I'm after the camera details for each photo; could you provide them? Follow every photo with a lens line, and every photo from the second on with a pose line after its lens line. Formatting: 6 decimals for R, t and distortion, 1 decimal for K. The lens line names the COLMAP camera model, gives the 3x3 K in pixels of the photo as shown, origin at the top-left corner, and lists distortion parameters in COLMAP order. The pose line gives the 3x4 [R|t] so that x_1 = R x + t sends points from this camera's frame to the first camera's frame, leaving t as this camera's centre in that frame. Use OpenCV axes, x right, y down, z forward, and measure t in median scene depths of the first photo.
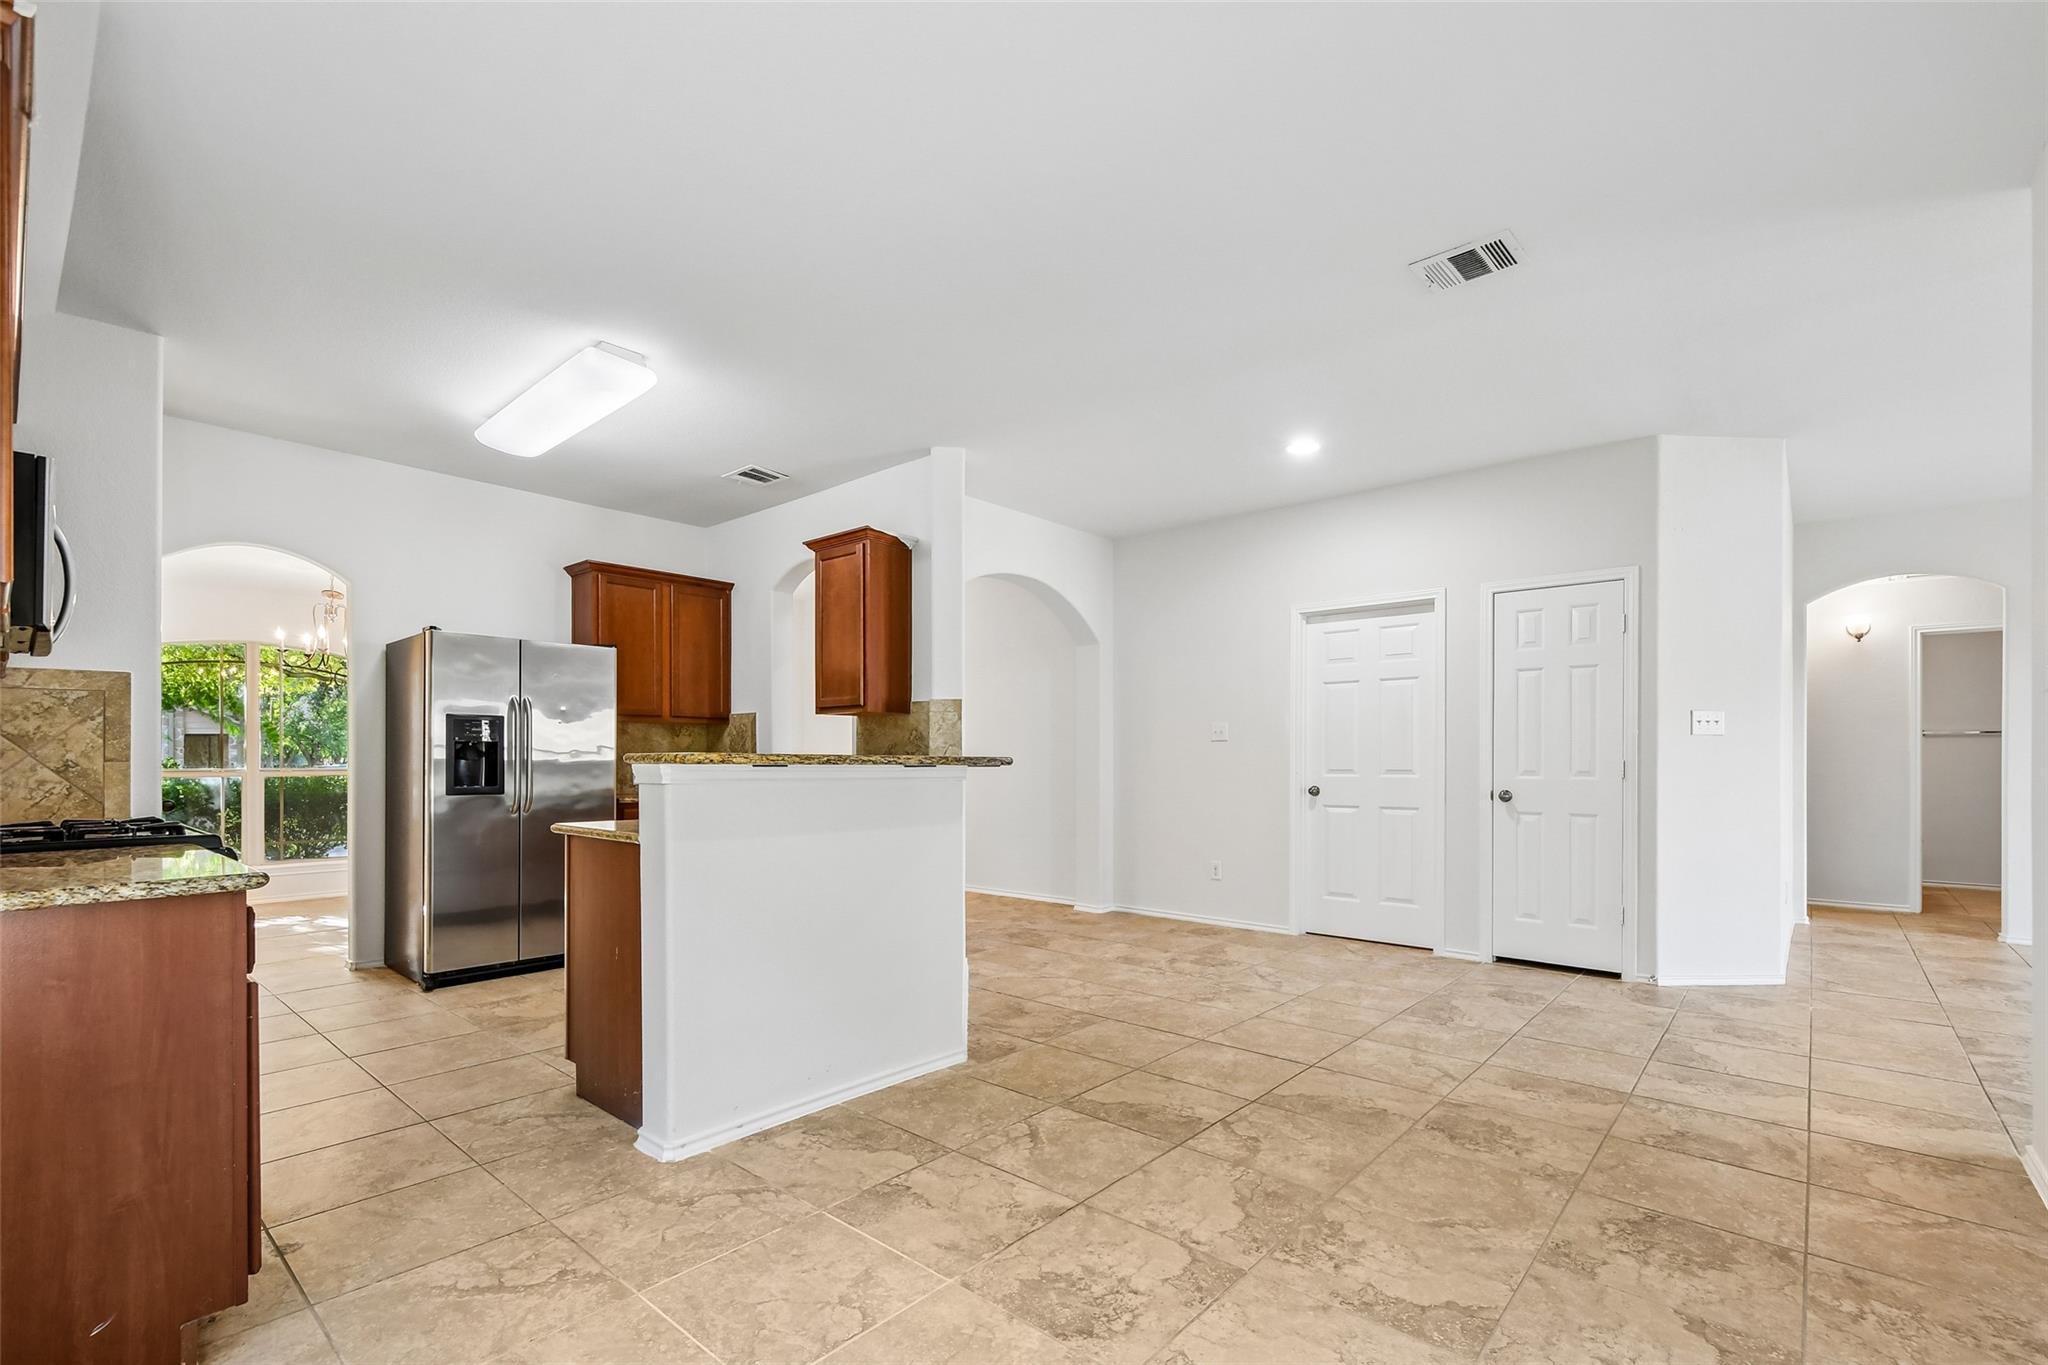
lens RADIAL K [[903.5, 0, 1028.1], [0, 903.5, 755.9], [0, 0, 1]] dist [0.002807, -0.004628]
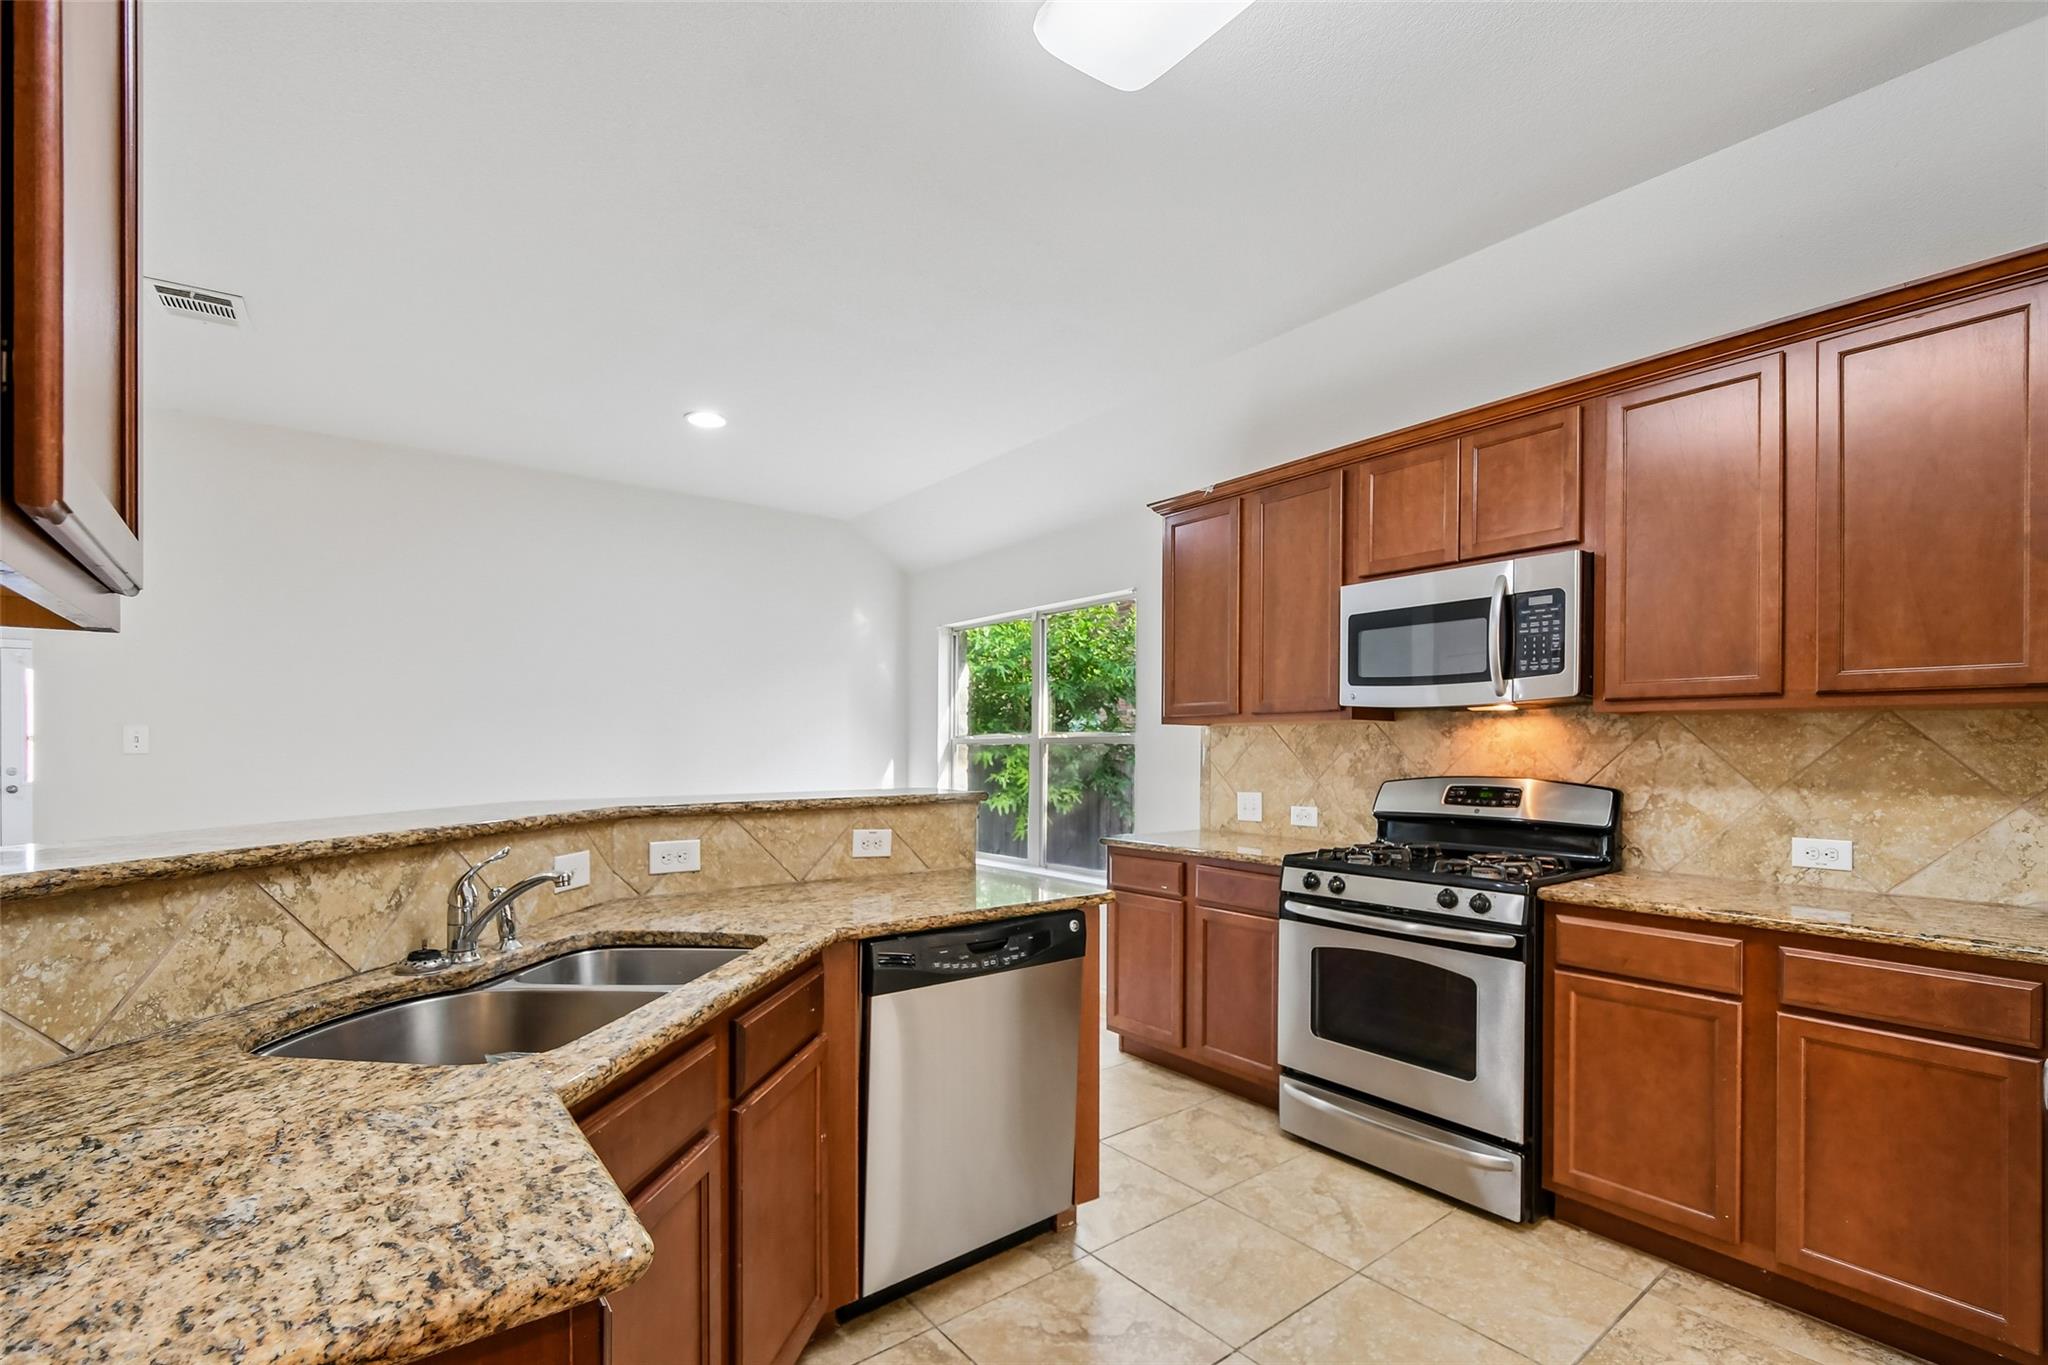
lens RADIAL K [[903.5, 0, 1028.1], [0, 903.5, 755.9], [0, 0, 1]] dist [0.002807, -0.004628]
pose [[-0.982163, -0.002075, 0.188019, -0.401389], [-0.001424, 0.999993, 0.003598, -0.027617], [-0.188025, 0.003266, -0.982159, 1.185308]]
